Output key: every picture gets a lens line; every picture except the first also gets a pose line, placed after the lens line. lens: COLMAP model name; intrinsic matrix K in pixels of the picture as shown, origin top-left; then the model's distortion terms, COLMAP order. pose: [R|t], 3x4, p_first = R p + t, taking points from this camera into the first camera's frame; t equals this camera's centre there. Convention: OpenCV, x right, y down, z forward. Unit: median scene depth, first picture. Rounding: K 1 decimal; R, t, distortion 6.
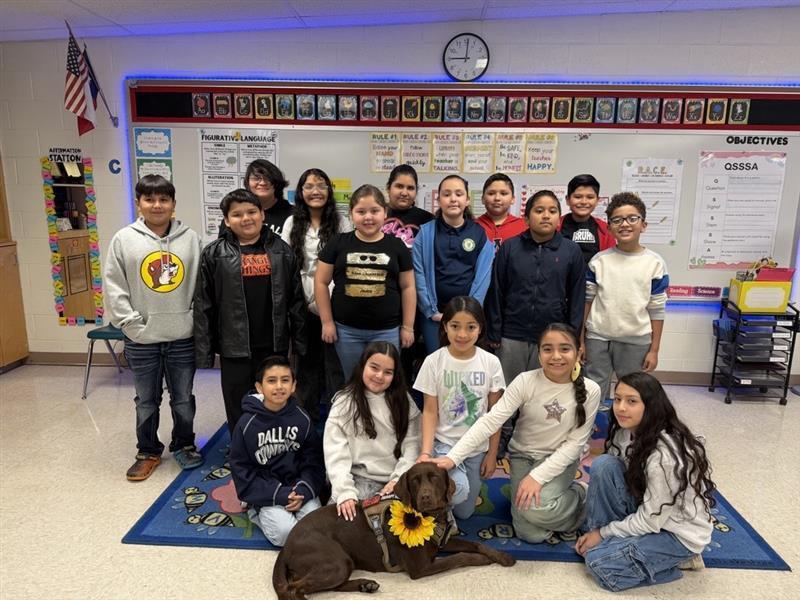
lens RADIAL K [[564.6, 0, 403.9], [0, 564.6, 308.0], [0, 0, 1]] dist [0.024306, -0.035368]
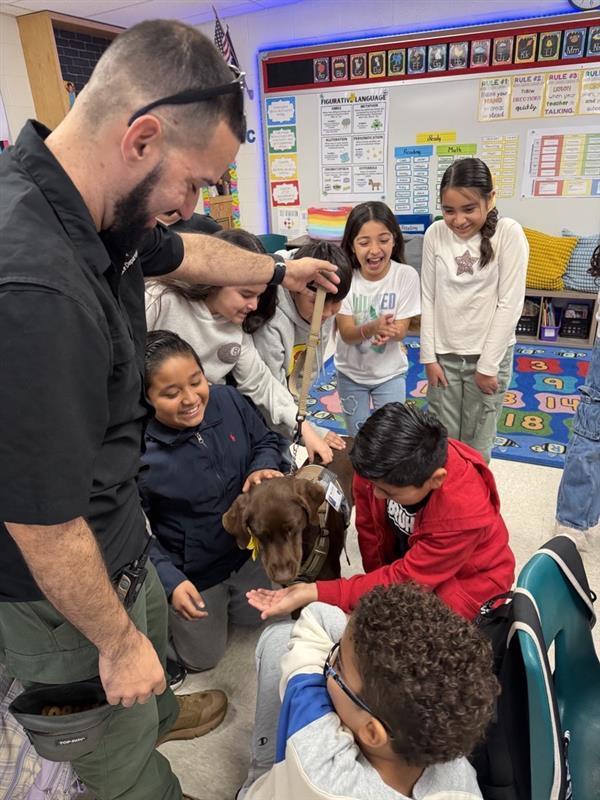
lens RADIAL K [[564.6, 0, 298.2], [0, 564.6, 397.6], [0, 0, 1]] dist [0.024306, -0.035368]
pose [[0.927033, 0.090407, -0.363917, 0.057806], [-0.012486, 0.977405, 0.211008, 0.030579], [0.374771, -0.191068, 0.907215, -0.133986]]
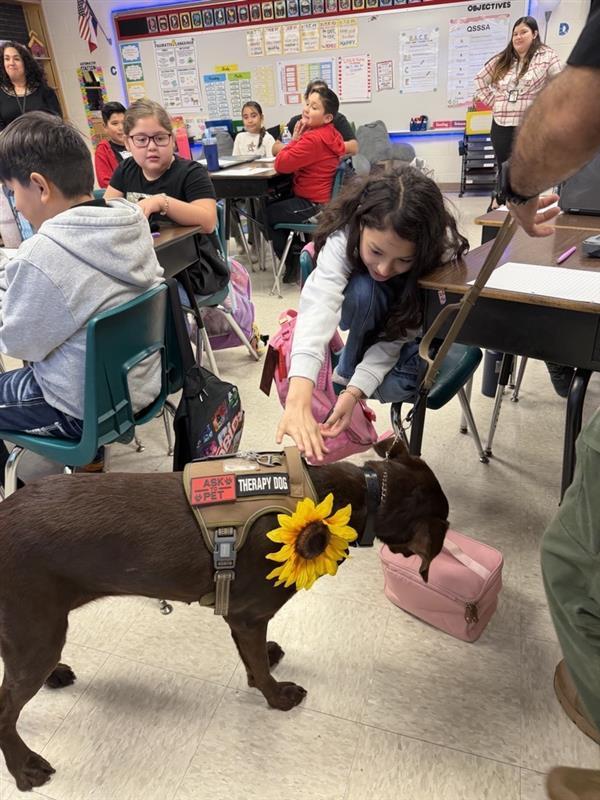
lens RADIAL K [[564.6, 0, 303.9], [0, 564.6, 405.0], [0, 0, 1]] dist [0.024306, -0.035368]
pose [[0.962433, 0.055775, -0.265729, 0.595604], [0.026386, 0.954830, 0.295979, 0.239902], [0.270235, -0.291872, 0.917488, -0.766055]]
